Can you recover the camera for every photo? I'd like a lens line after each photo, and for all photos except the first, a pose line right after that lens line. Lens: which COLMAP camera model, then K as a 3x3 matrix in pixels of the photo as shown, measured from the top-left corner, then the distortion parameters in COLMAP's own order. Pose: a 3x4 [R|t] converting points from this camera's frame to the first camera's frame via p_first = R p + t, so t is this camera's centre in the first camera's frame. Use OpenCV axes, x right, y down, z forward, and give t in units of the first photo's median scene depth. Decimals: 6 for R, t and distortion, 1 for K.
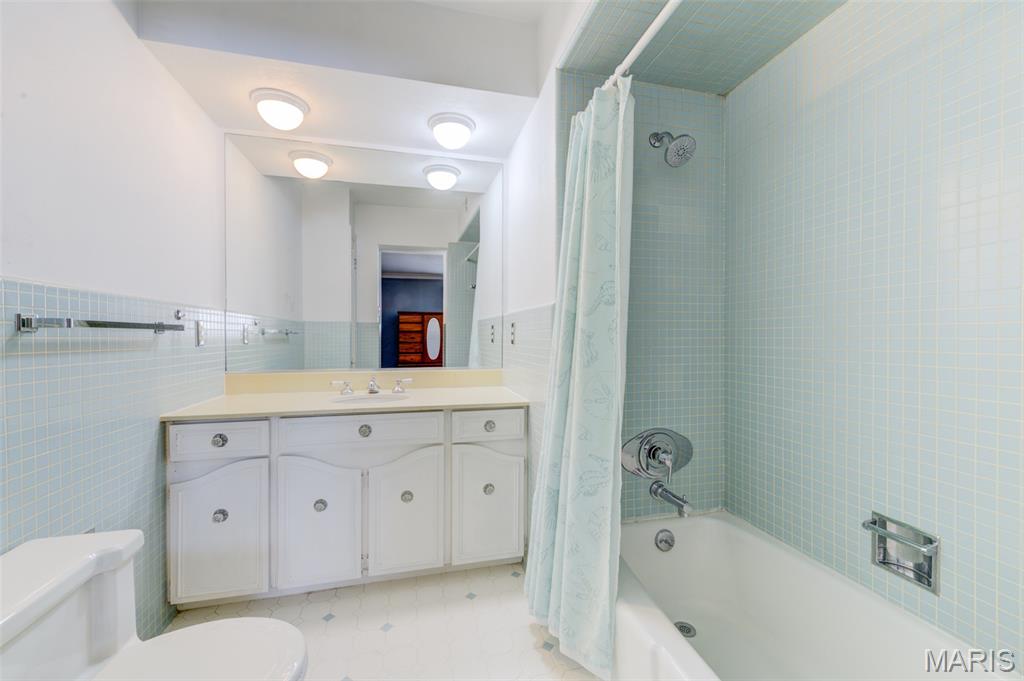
lens RADIAL K [[401.5, 0, 513.1], [0, 401.5, 341.5], [0, 0, 1]] dist [0.003088, -0.002034]
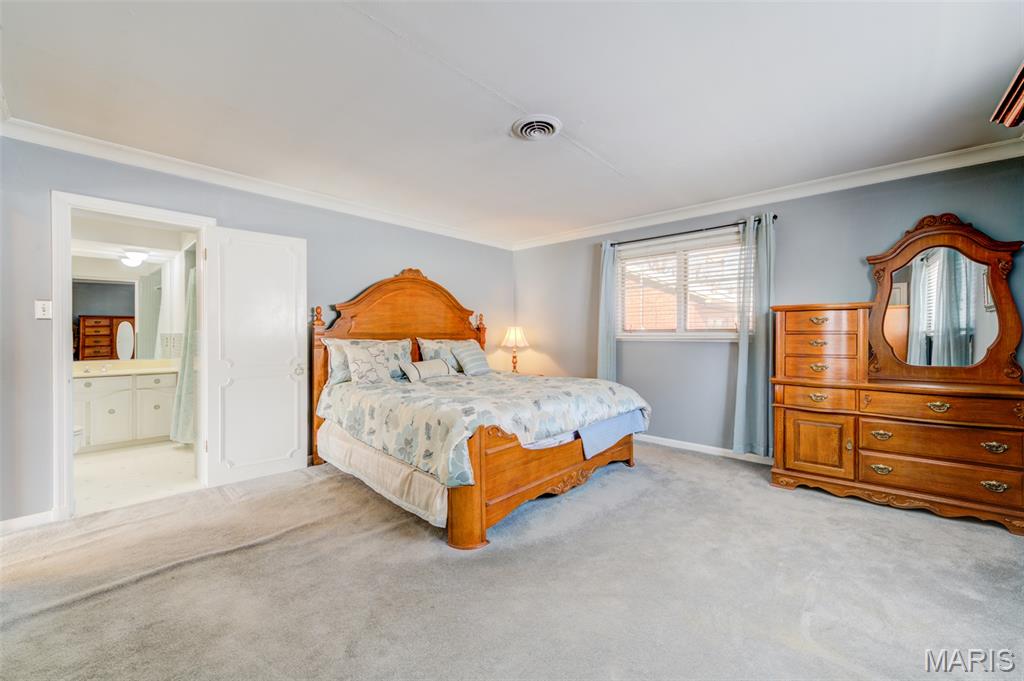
lens RADIAL K [[401.5, 0, 513.9], [0, 401.5, 337.8], [0, 0, 1]] dist [0.003088, -0.002034]
pose [[0.839727, -0.009956, 0.542918, 0.105839], [0.009296, 0.999949, 0.003960, -0.010769], [-0.542930, 0.001722, 0.839776, -0.539274]]
